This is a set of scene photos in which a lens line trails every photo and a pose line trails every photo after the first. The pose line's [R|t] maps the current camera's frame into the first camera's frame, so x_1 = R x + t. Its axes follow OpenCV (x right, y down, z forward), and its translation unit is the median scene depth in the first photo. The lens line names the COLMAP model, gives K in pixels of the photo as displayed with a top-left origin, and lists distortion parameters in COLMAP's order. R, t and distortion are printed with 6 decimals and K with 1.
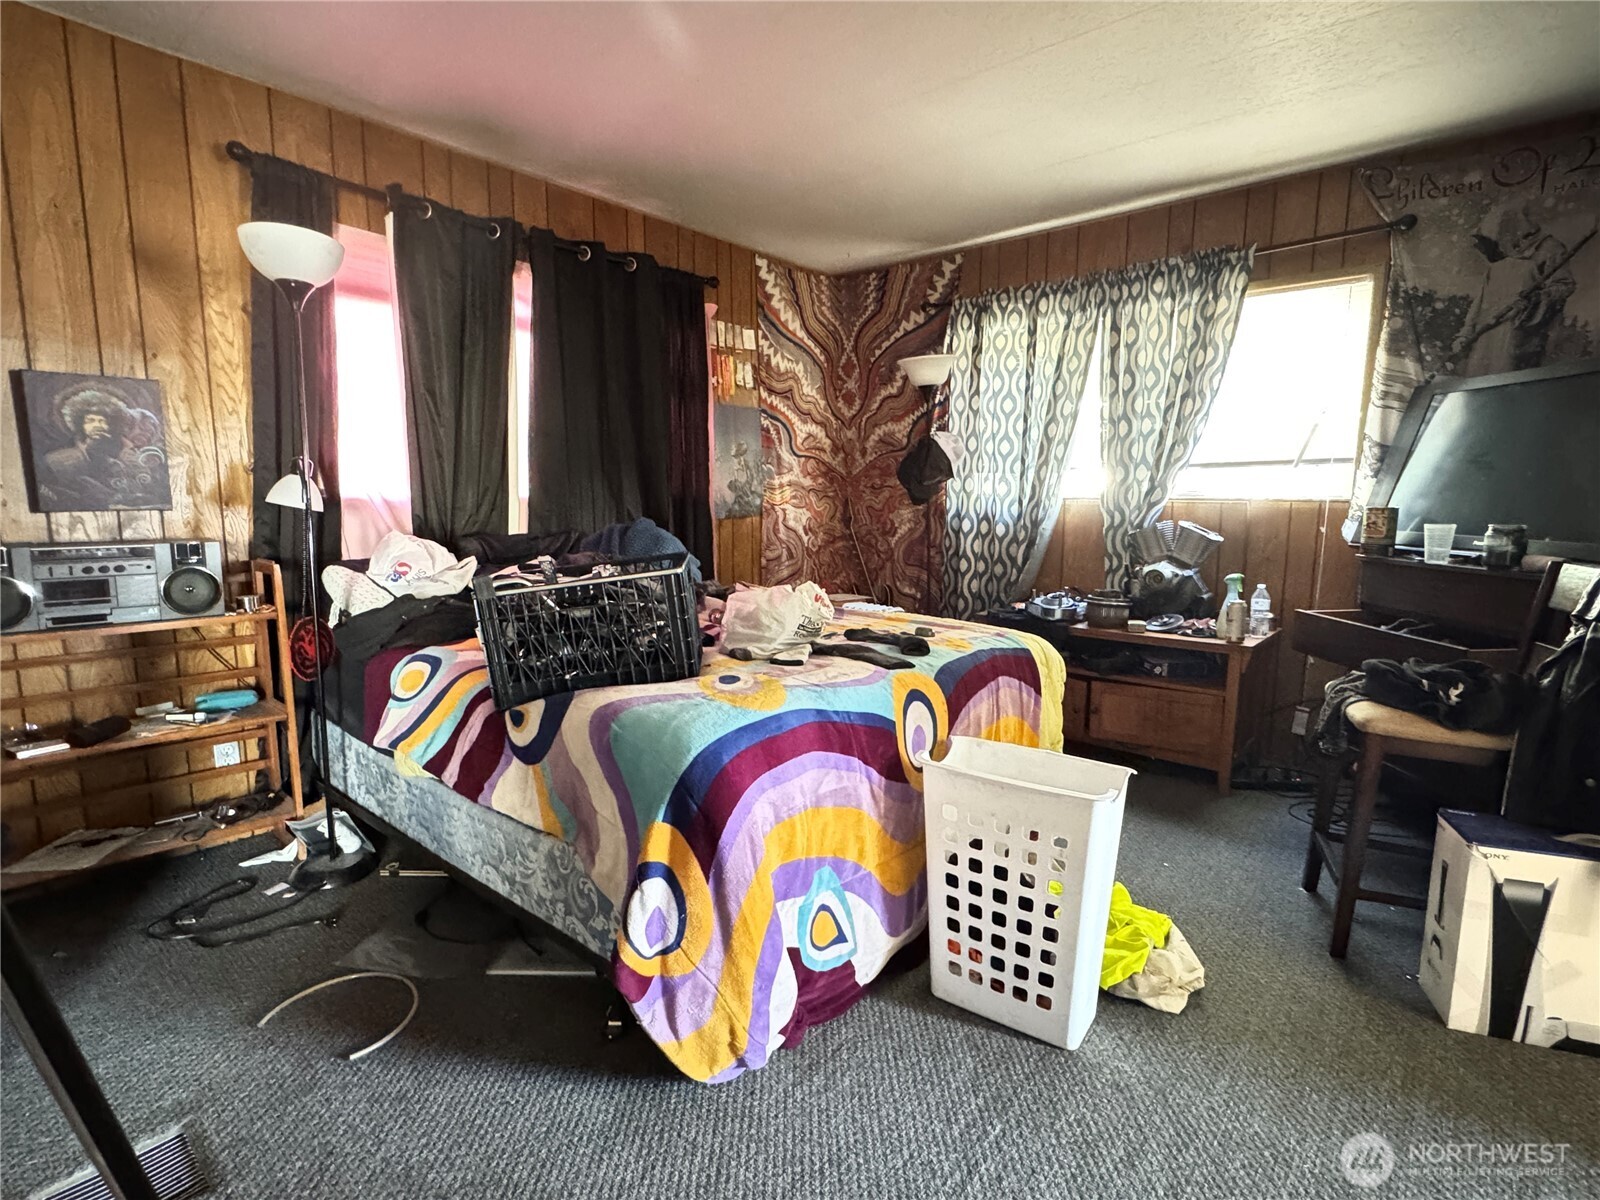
lens RADIAL K [[786.3, 0, 801.0], [0, 786.3, 598.1], [0, 0, 1]] dist [-0.004155, 0.000786]
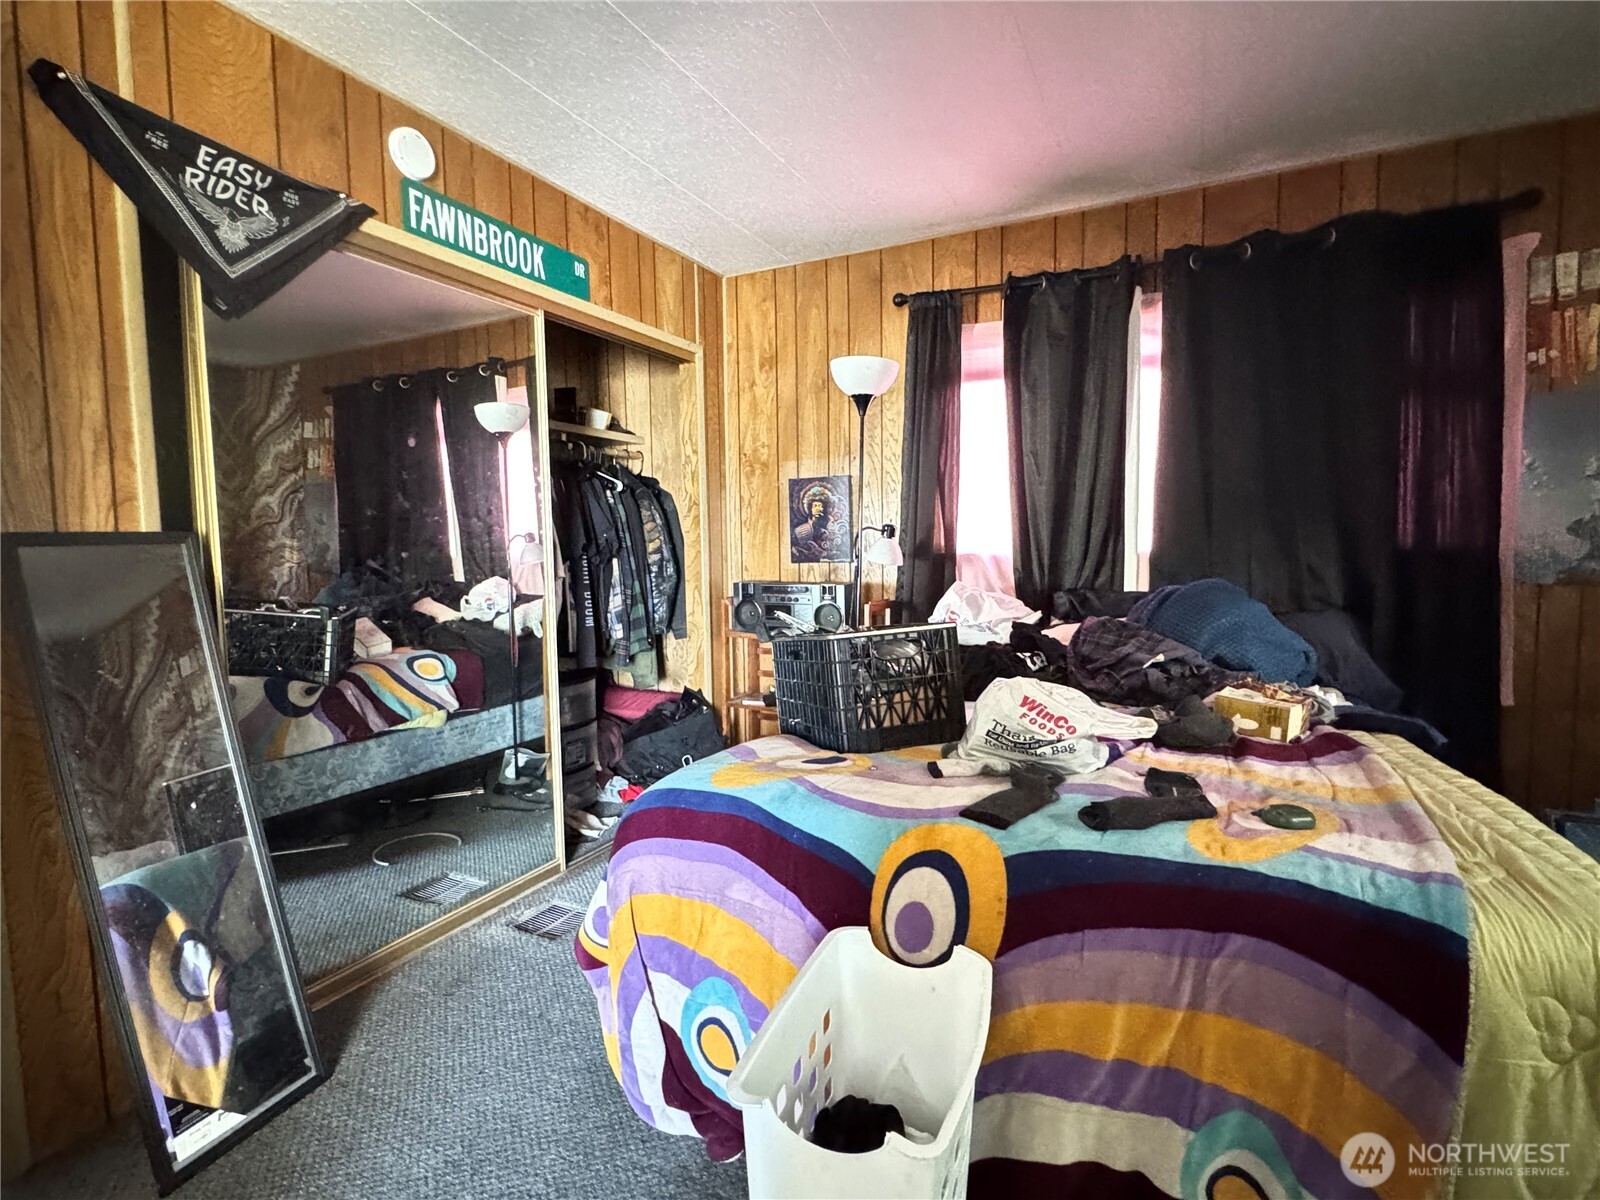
lens RADIAL K [[786.3, 0, 804.1], [0, 786.3, 600.9], [0, 0, 1]] dist [-0.004155, 0.000786]
pose [[0.247418, 0.064118, -0.966785, 0.574896], [-0.110956, 0.993119, 0.037469, -0.083326], [0.962535, 0.098000, 0.252830, 0.537016]]
